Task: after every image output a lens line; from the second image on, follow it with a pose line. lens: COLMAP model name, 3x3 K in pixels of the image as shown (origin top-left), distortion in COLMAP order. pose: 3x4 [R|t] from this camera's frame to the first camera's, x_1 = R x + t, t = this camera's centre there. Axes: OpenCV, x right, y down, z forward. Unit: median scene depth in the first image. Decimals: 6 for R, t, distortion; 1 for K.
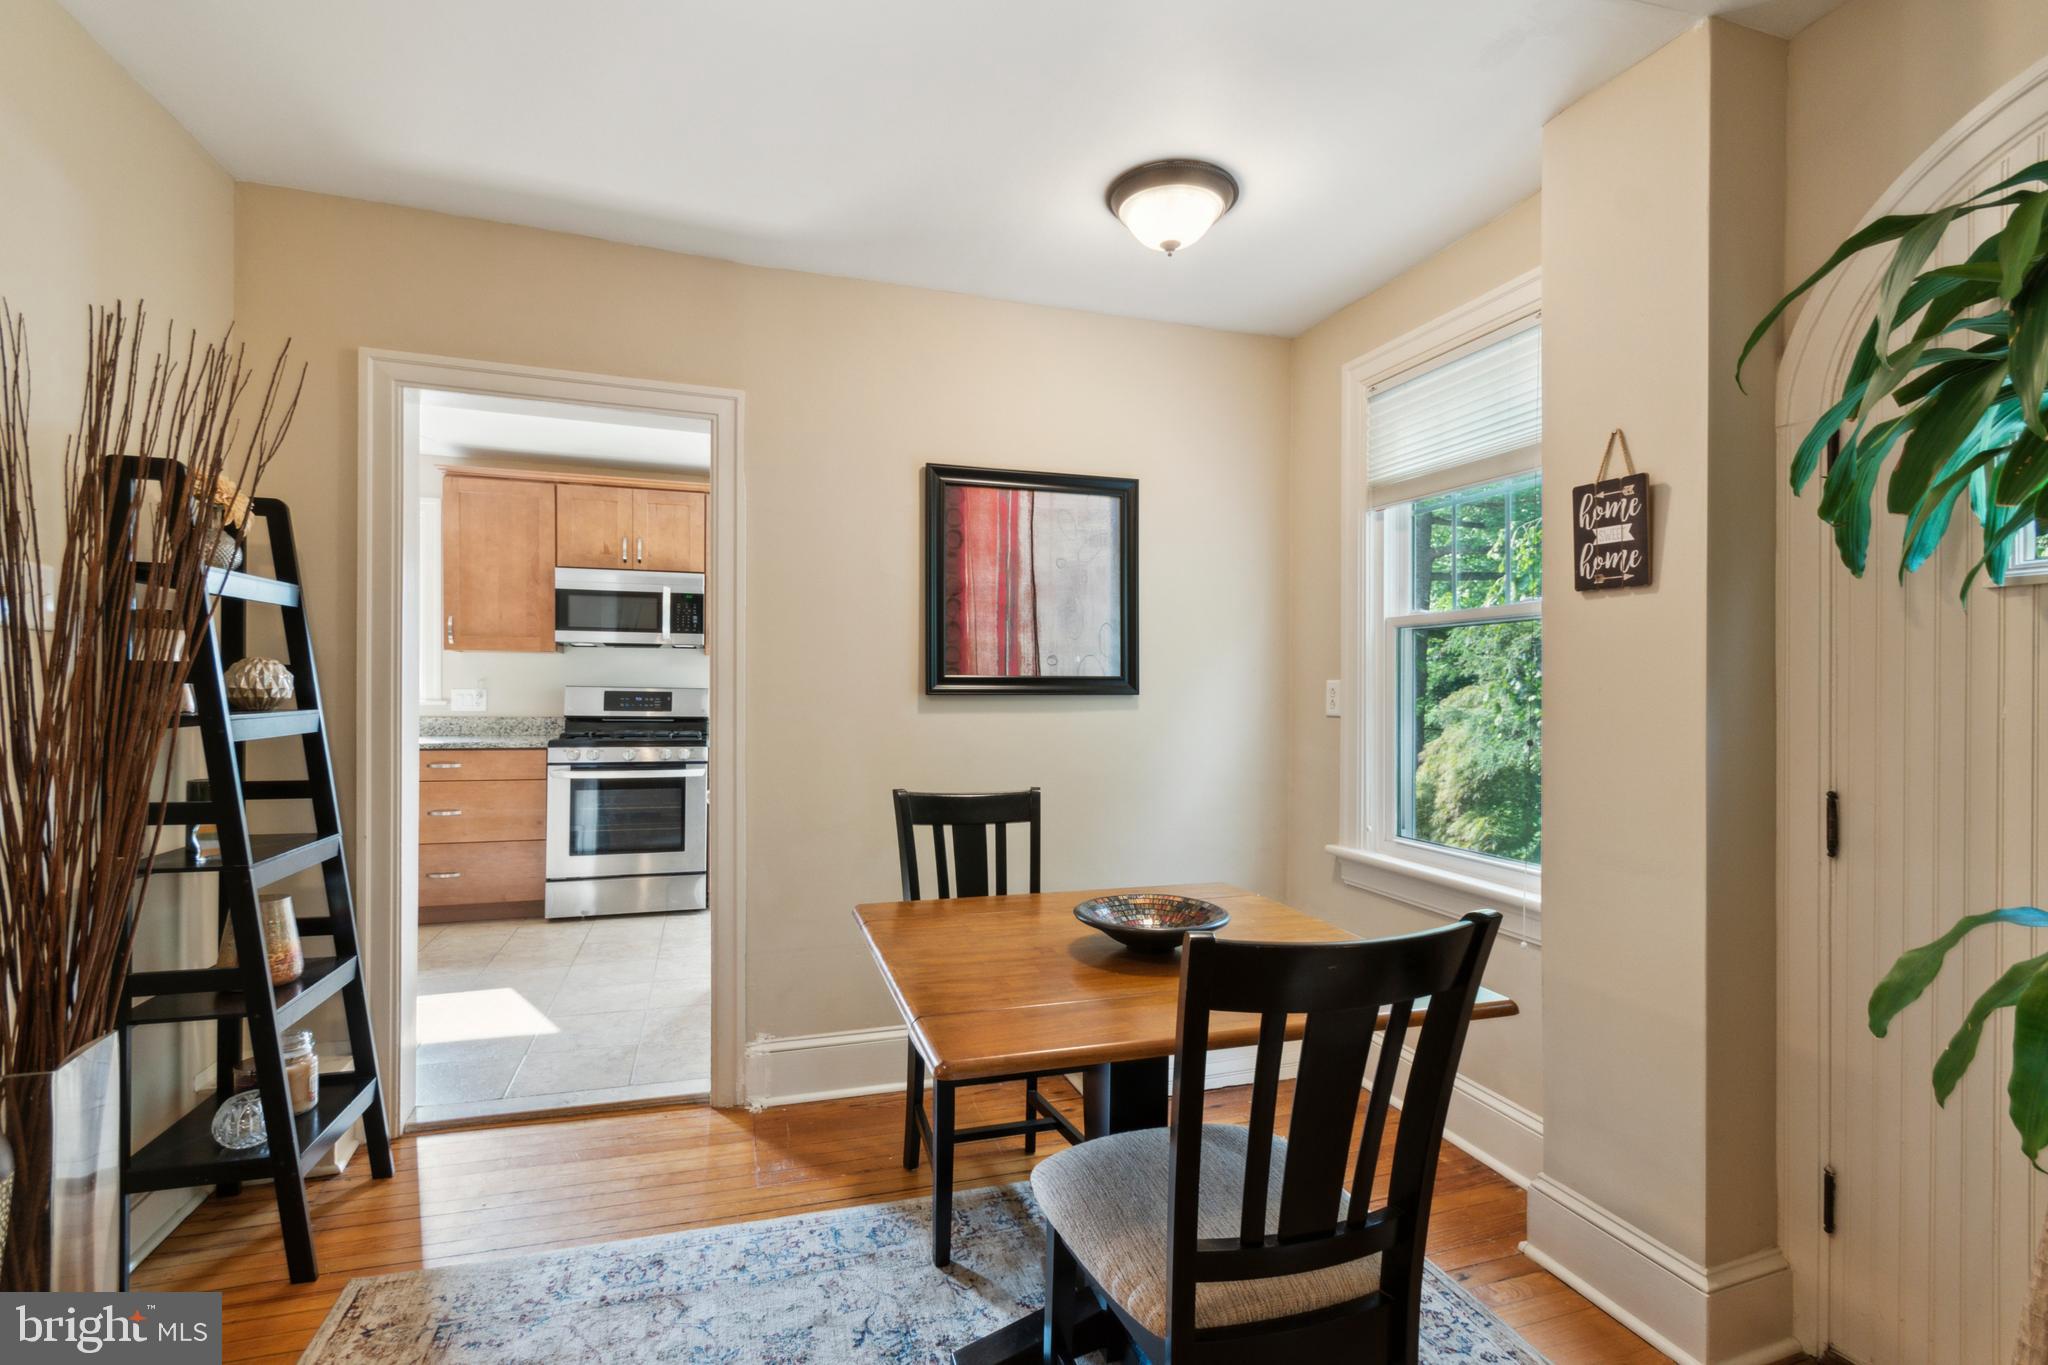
lens RADIAL K [[954.5, 0, 1035.7], [0, 954.5, 695.0], [0, 0, 1]] dist [0.001234, 0.000076]
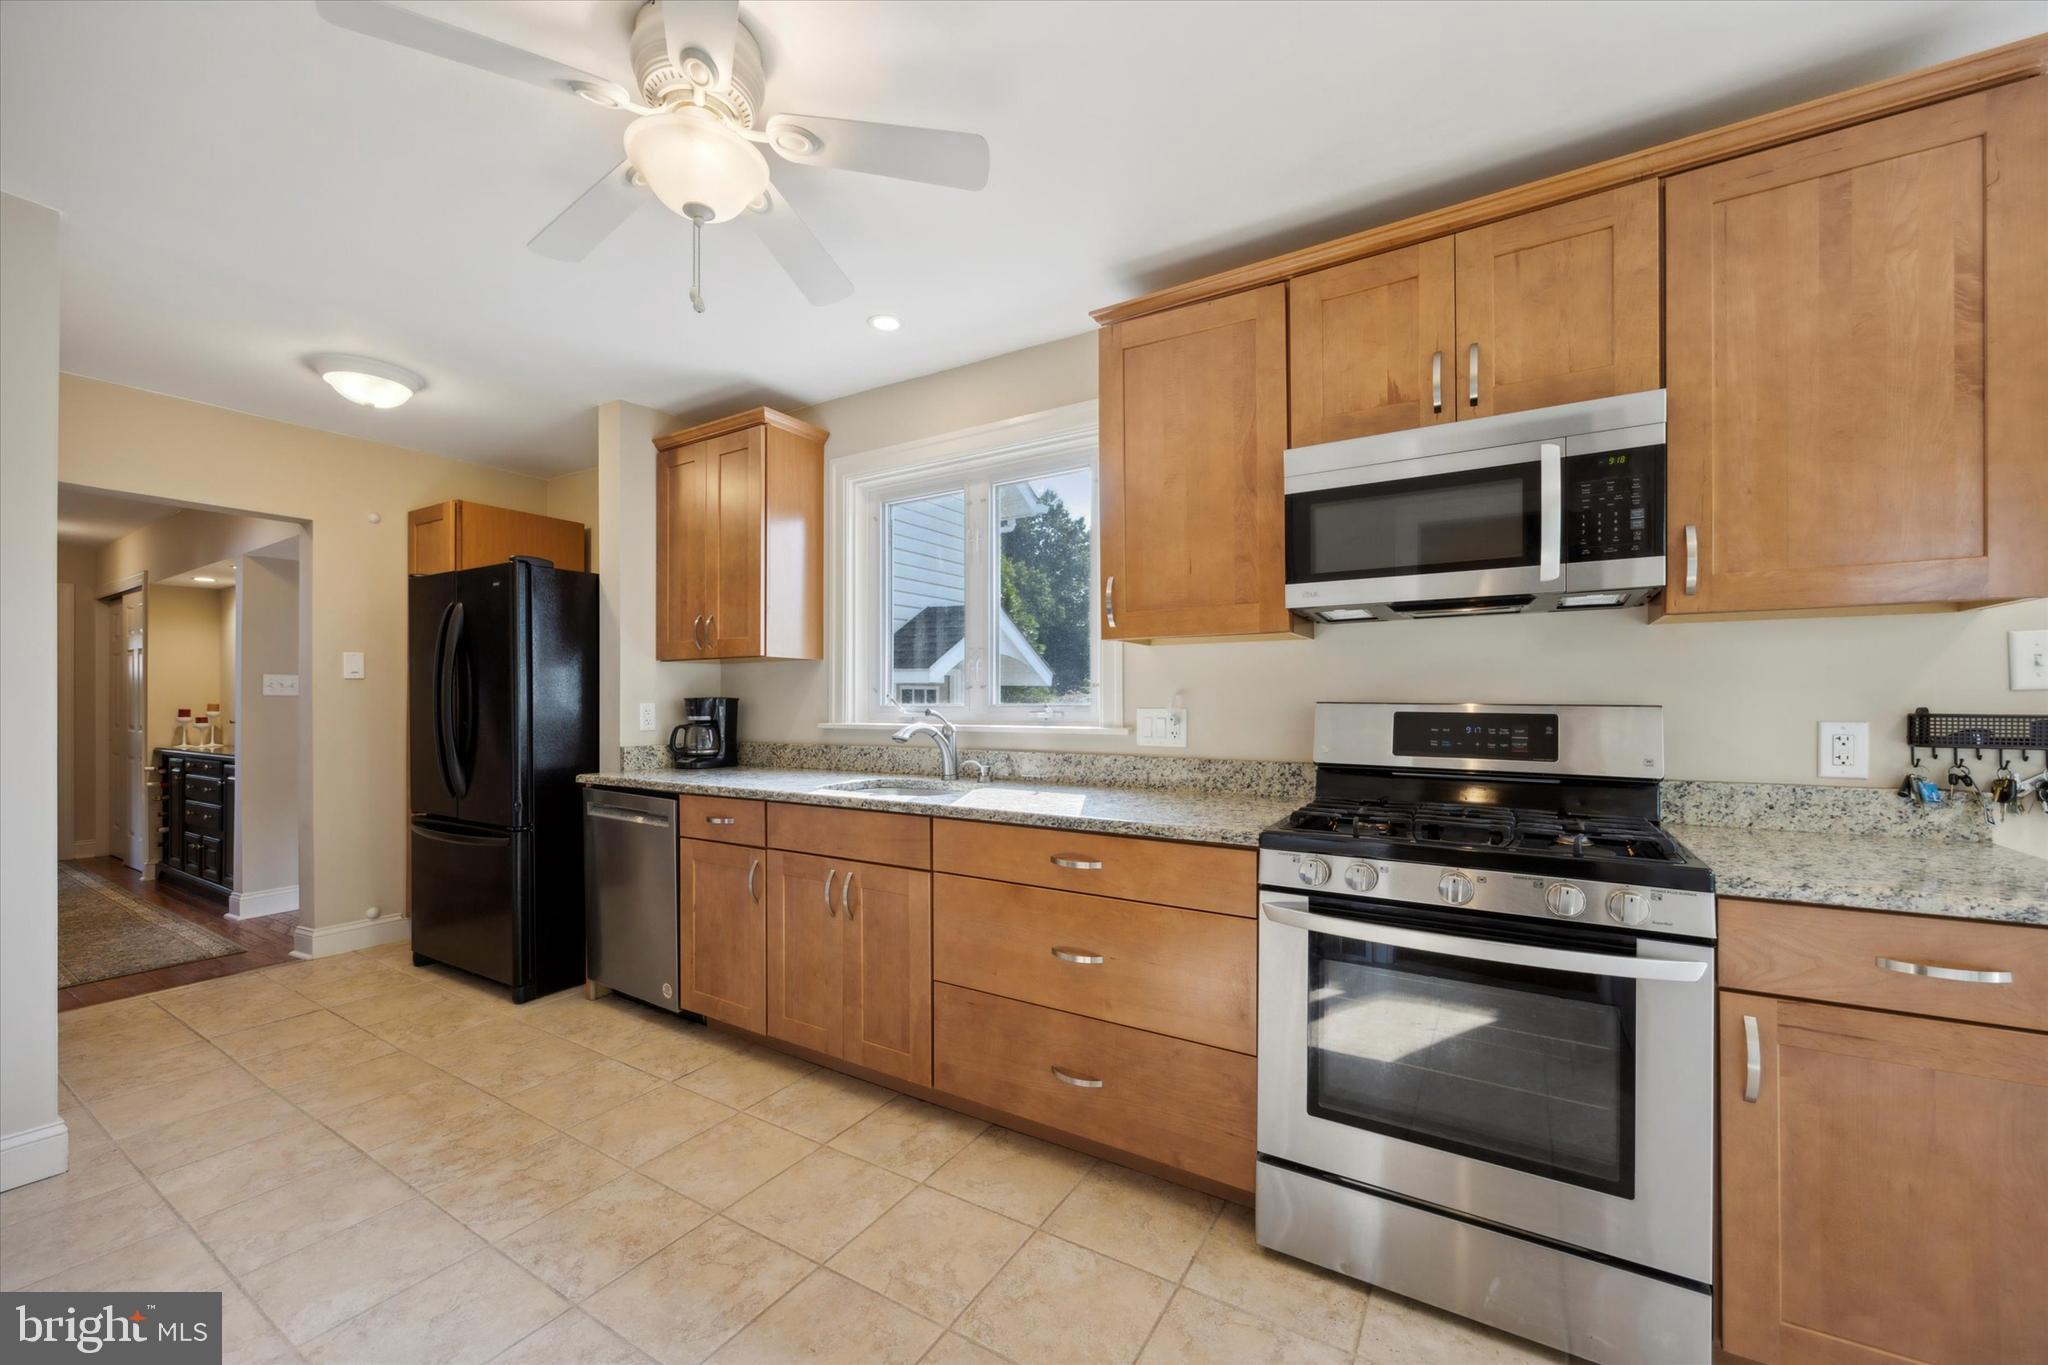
lens RADIAL K [[795.0, 0, 1021.6], [0, 795.0, 697.9], [0, 0, 1]] dist [-0.010487, 0.000032]
pose [[0.639388, -0.010689, -0.768810, -0.286790], [0.005279, 0.999941, -0.009512, -0.008975], [0.768866, 0.002023, 0.639407, 0.649582]]
